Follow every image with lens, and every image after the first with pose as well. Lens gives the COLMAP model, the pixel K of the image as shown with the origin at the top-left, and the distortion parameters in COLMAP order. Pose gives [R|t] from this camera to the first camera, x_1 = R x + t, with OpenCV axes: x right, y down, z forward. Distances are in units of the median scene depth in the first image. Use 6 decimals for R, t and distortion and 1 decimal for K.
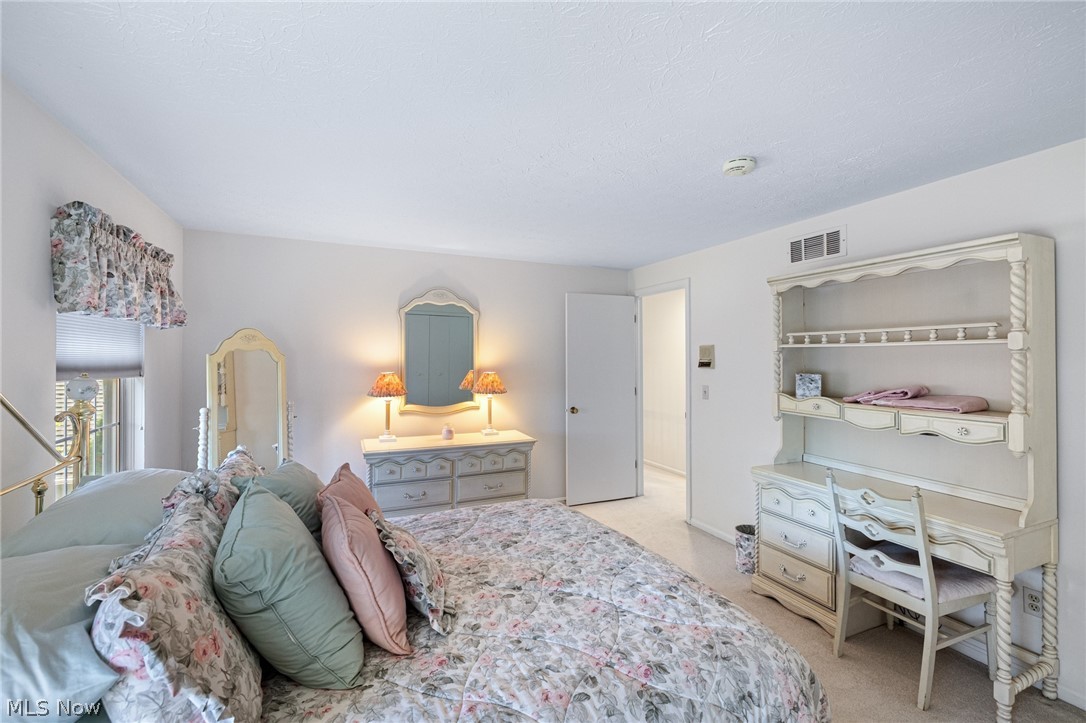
lens RADIAL K [[459.4, 0, 542.5], [0, 459.4, 359.3], [0, 0, 1]] dist [0.000250, -0.000004]
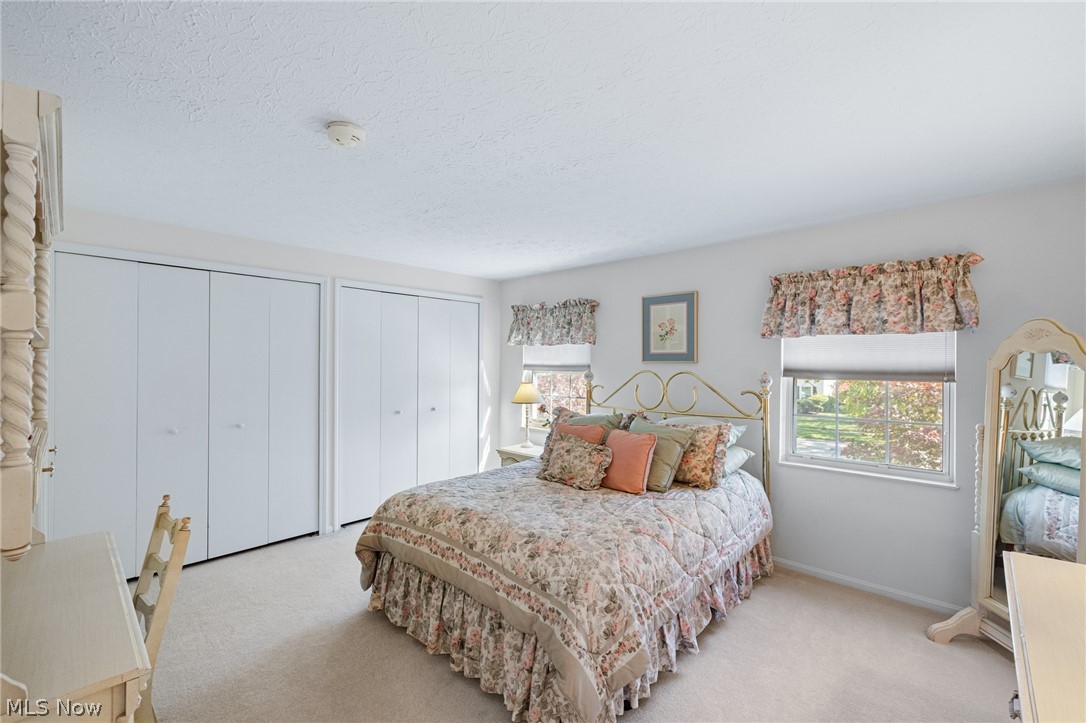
lens RADIAL K [[459.4, 0, 544.4], [0, 459.4, 364.5], [0, 0, 1]] dist [0.000250, -0.000004]
pose [[-0.922118, -0.007028, -0.386845, 0.439932], [-0.007893, 0.999969, 0.000648, 0.004208], [0.386829, 0.003651, -0.922144, 2.045888]]
